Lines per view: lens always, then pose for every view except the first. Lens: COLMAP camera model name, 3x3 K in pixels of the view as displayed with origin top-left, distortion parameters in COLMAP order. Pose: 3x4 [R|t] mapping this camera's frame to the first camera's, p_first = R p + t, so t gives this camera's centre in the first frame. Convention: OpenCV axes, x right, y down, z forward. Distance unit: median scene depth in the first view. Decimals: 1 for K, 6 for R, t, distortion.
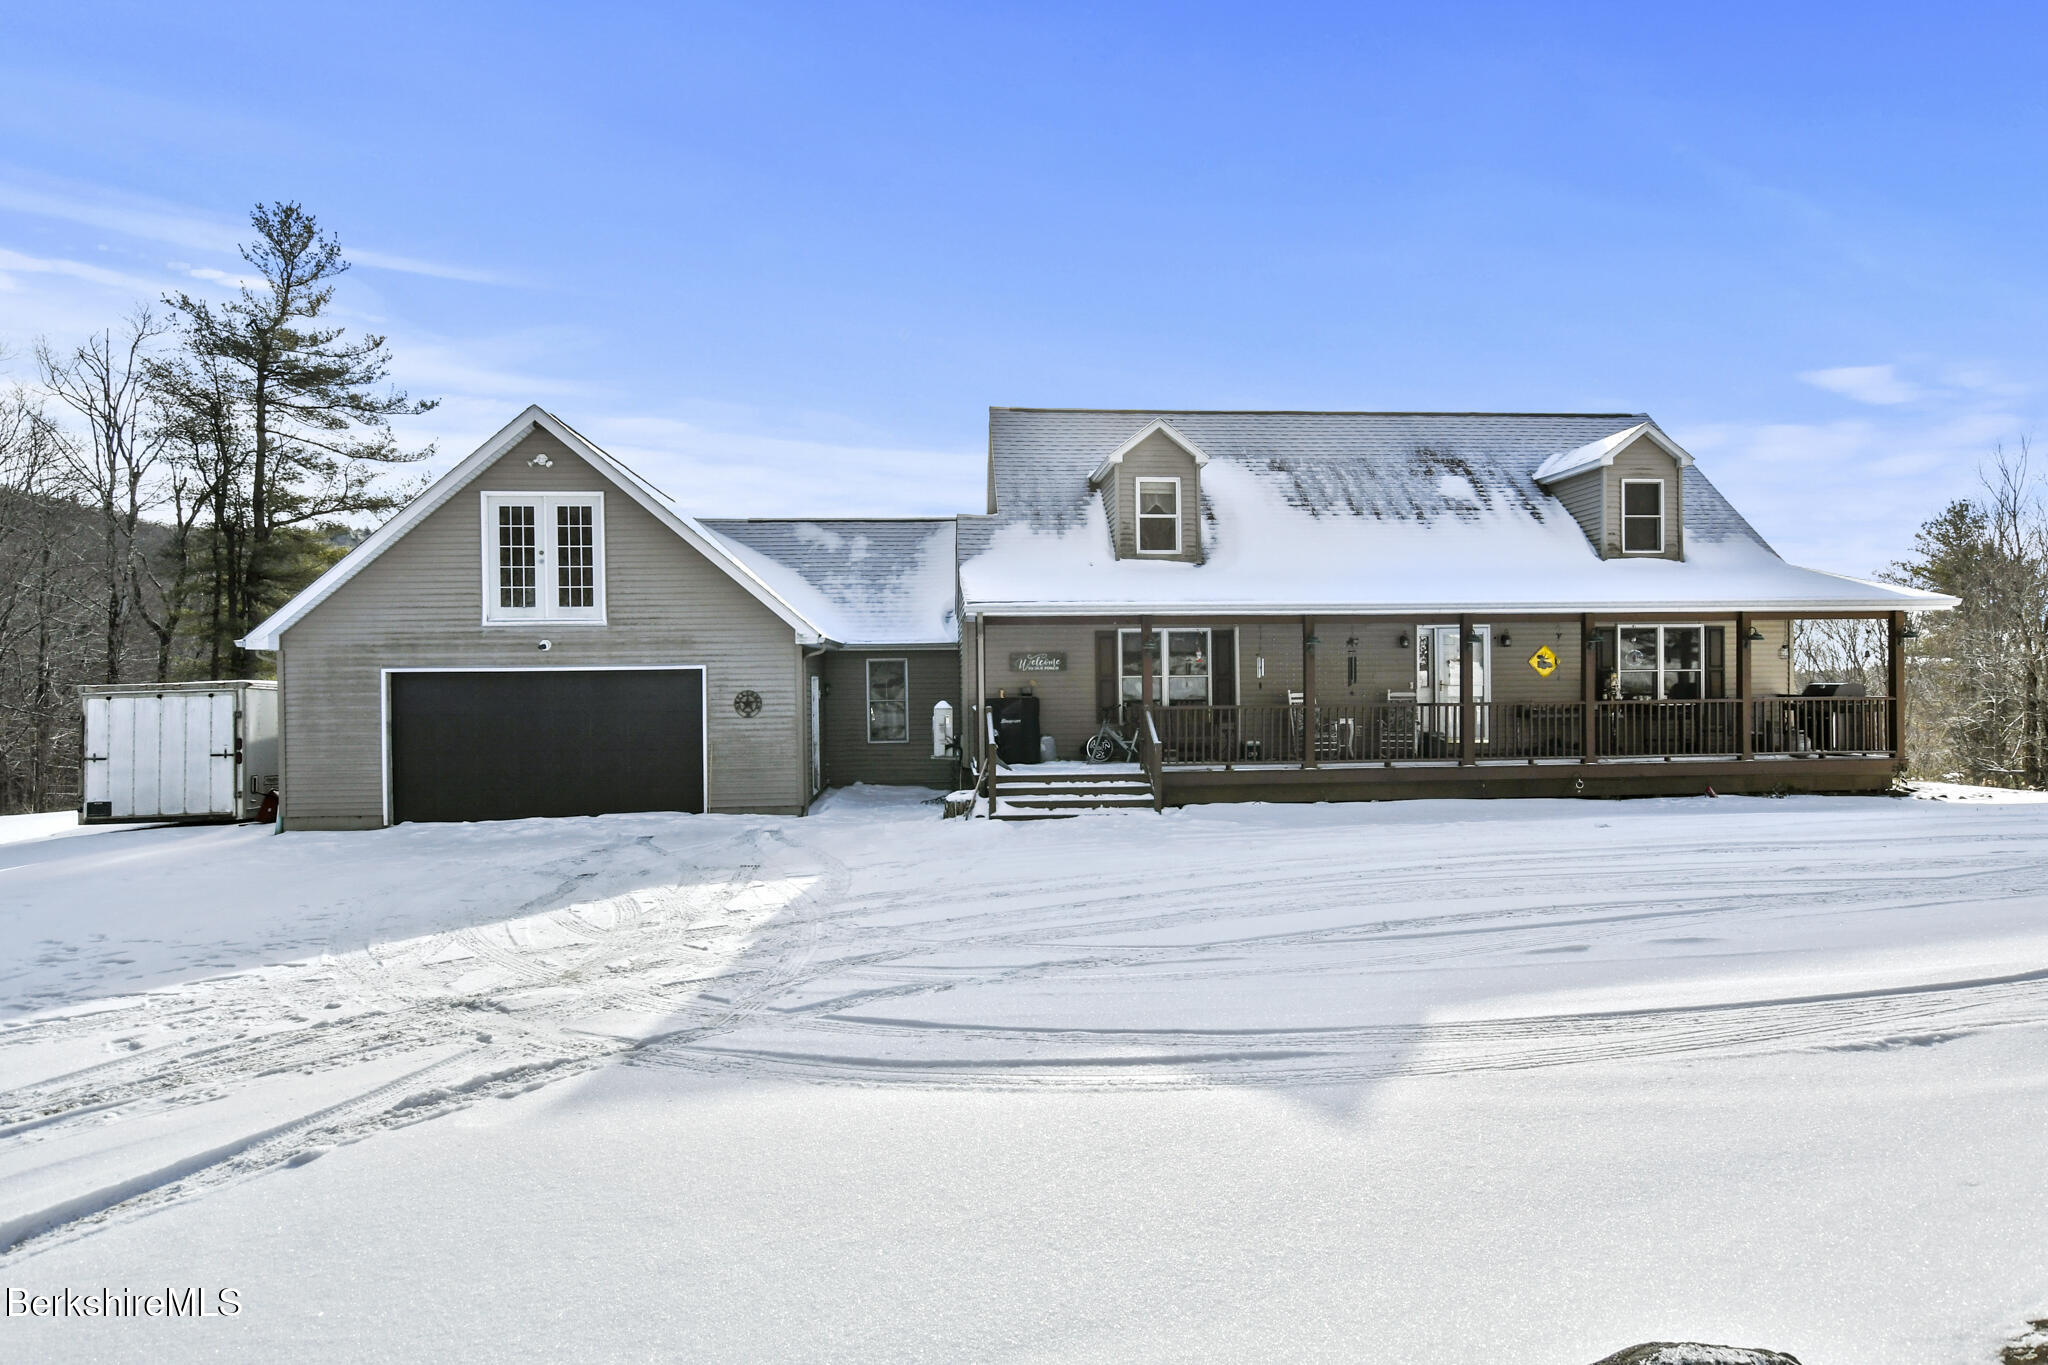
lens RADIAL K [[1041.3, 0, 1024.0], [0, 1041.3, 682.5], [0, 0, 1]] dist [0.003805, 0.001434]
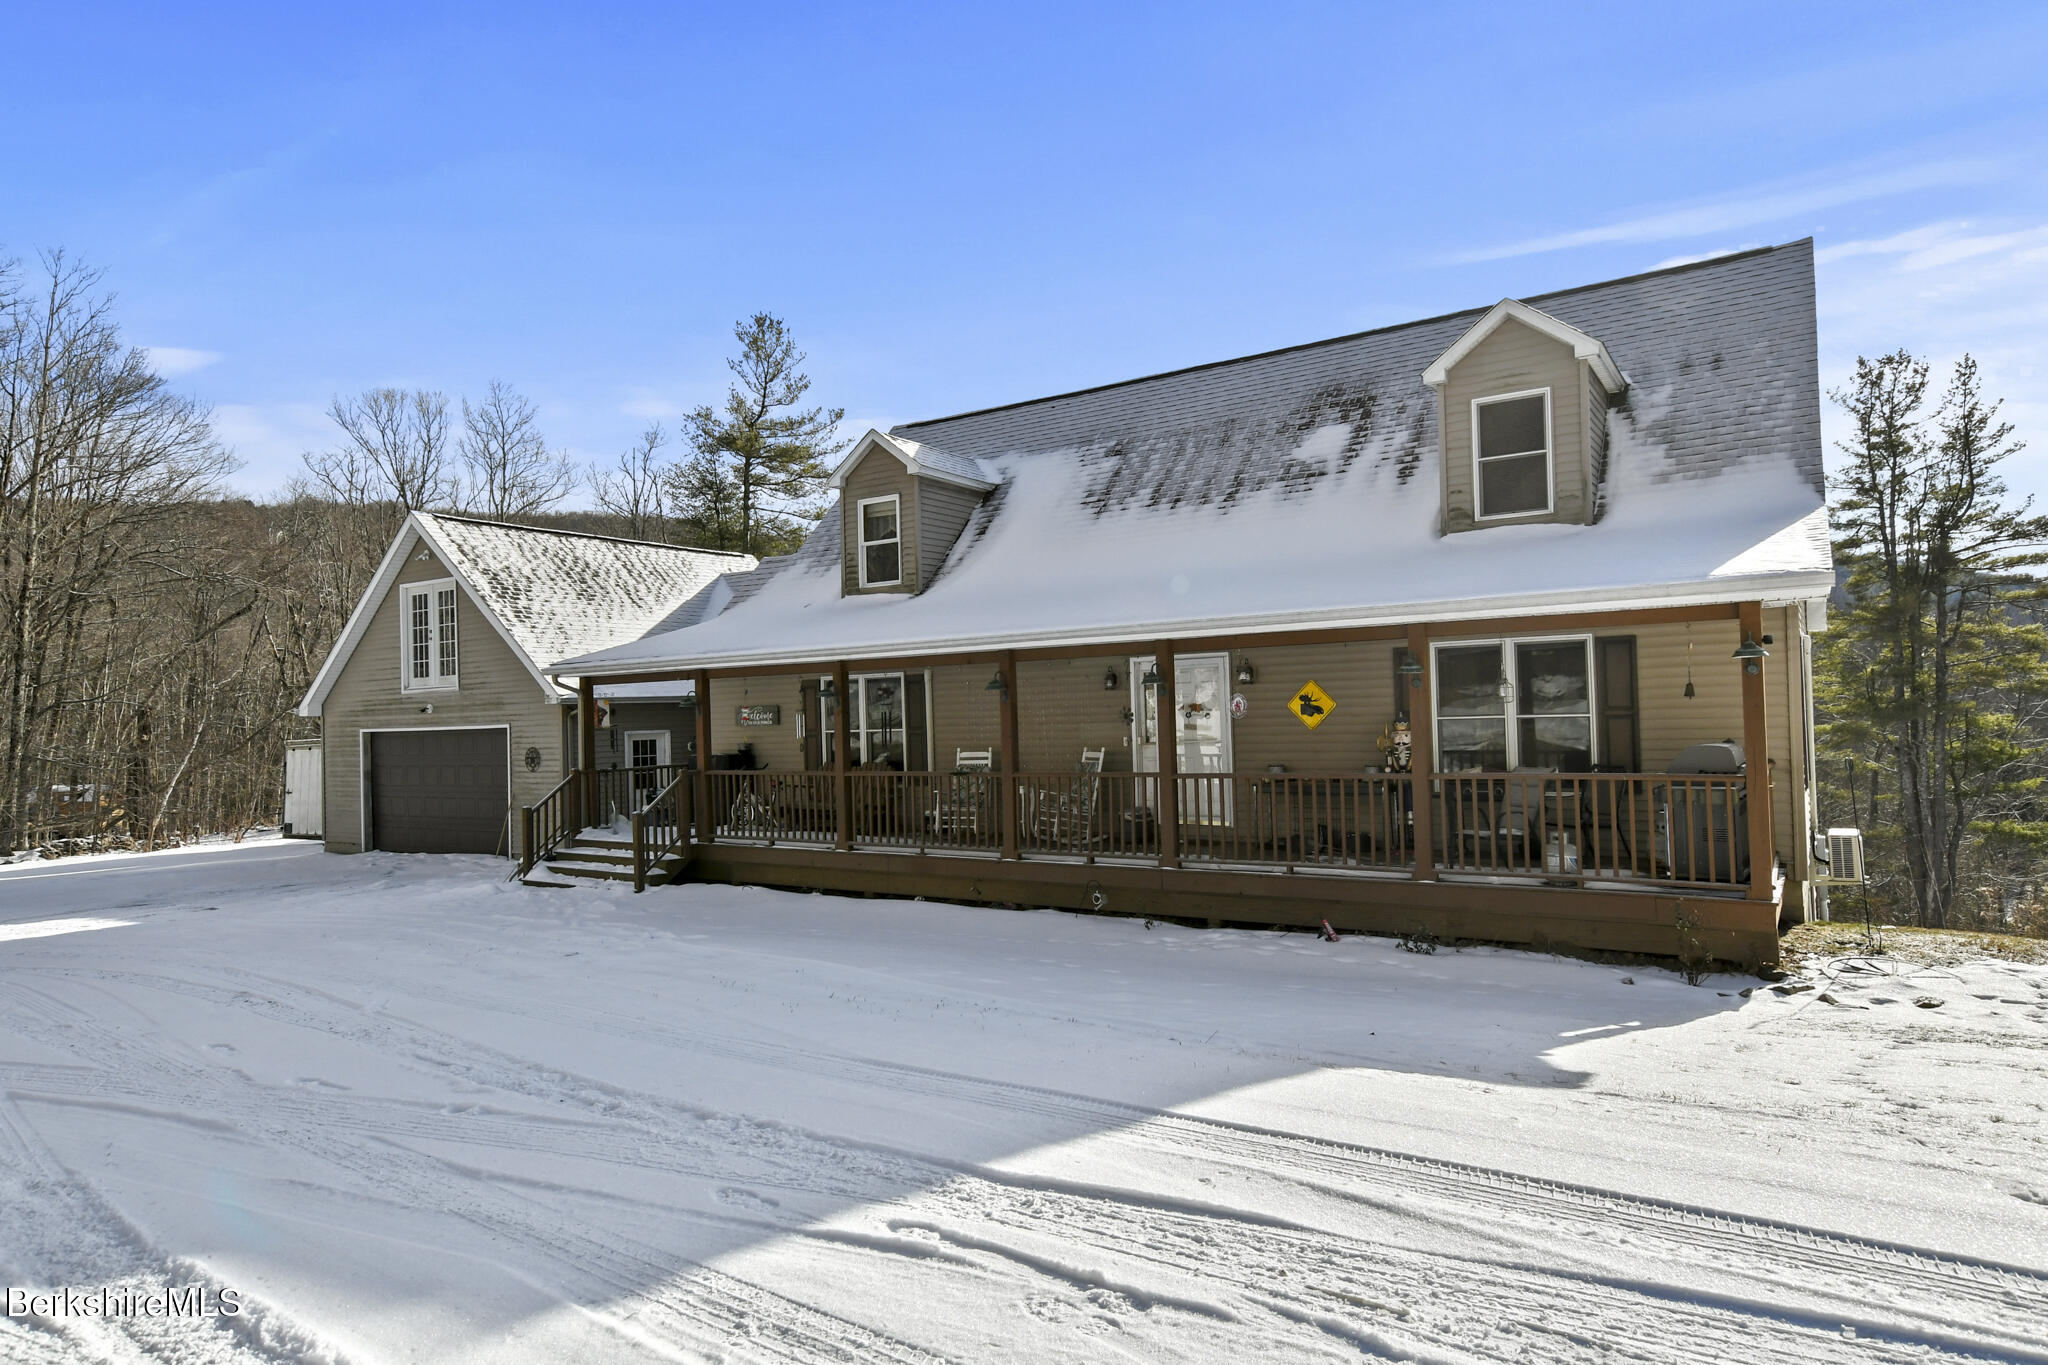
lens RADIAL K [[1184.9, 0, 1024.0], [0, 1184.9, 682.5], [0, 0, 1]] dist [0.023329, 0.002933]
pose [[0.786134, -0.027371, -0.617449, 0.906698], [0.019112, 0.999618, -0.019980, -0.025271], [0.617760, 0.003906, 0.786357, 0.339527]]
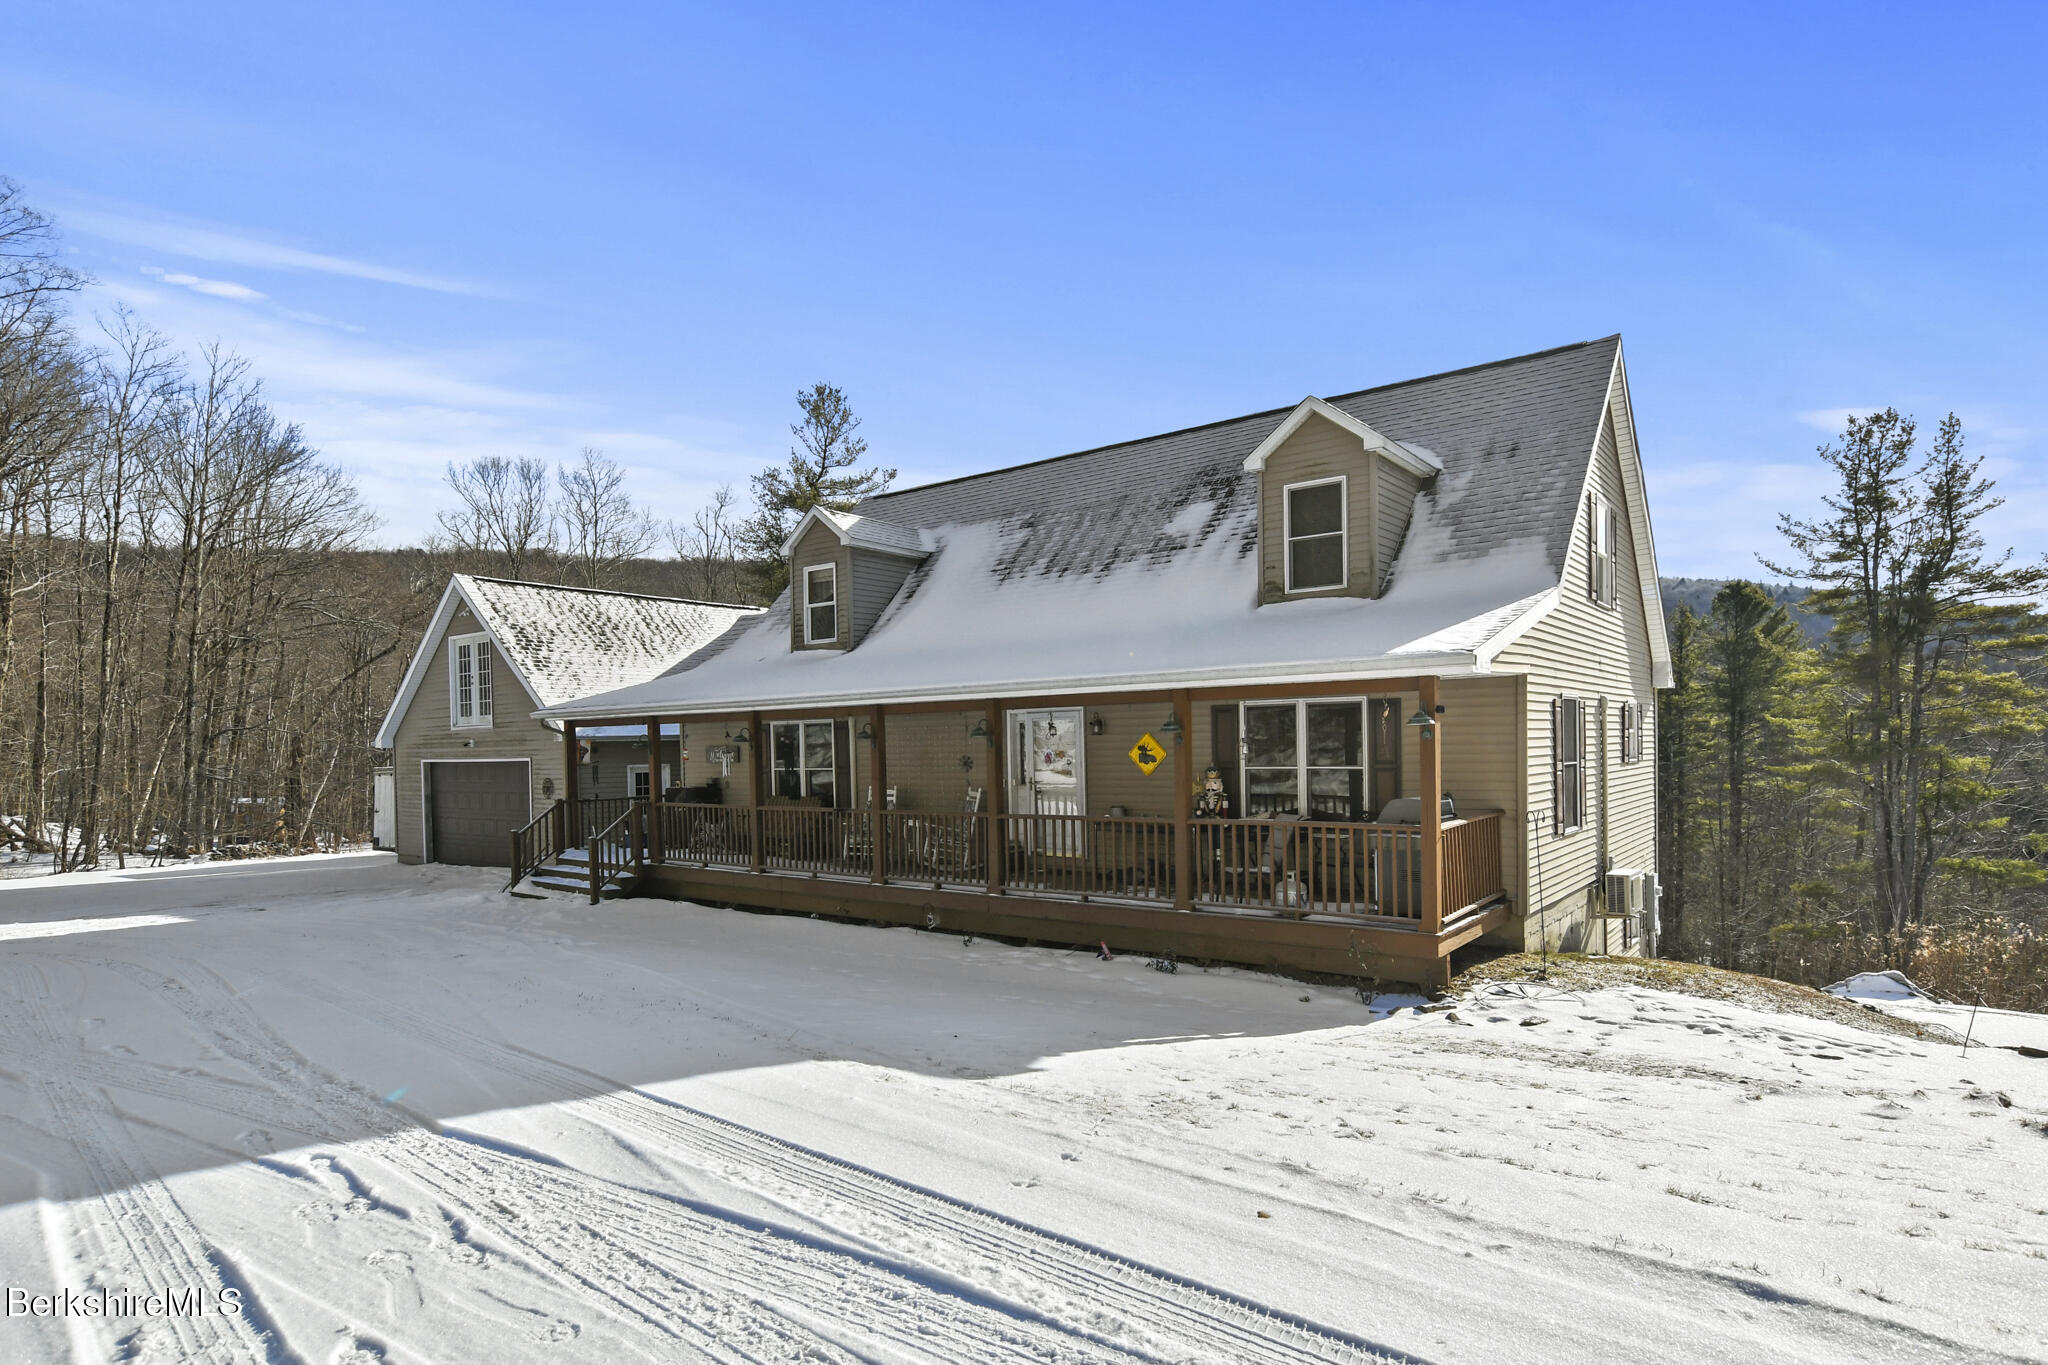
lens RADIAL K [[1089.5, 0, 1032.5], [0, 1089.5, 757.8], [0, 0, 1]] dist [0.006337, 0.001029]
pose [[0.742416, 0.005845, -0.669914, 1.065871], [0.009373, 0.999773, 0.019112, -0.036833], [0.669874, -0.020468, 0.742193, 0.408095]]
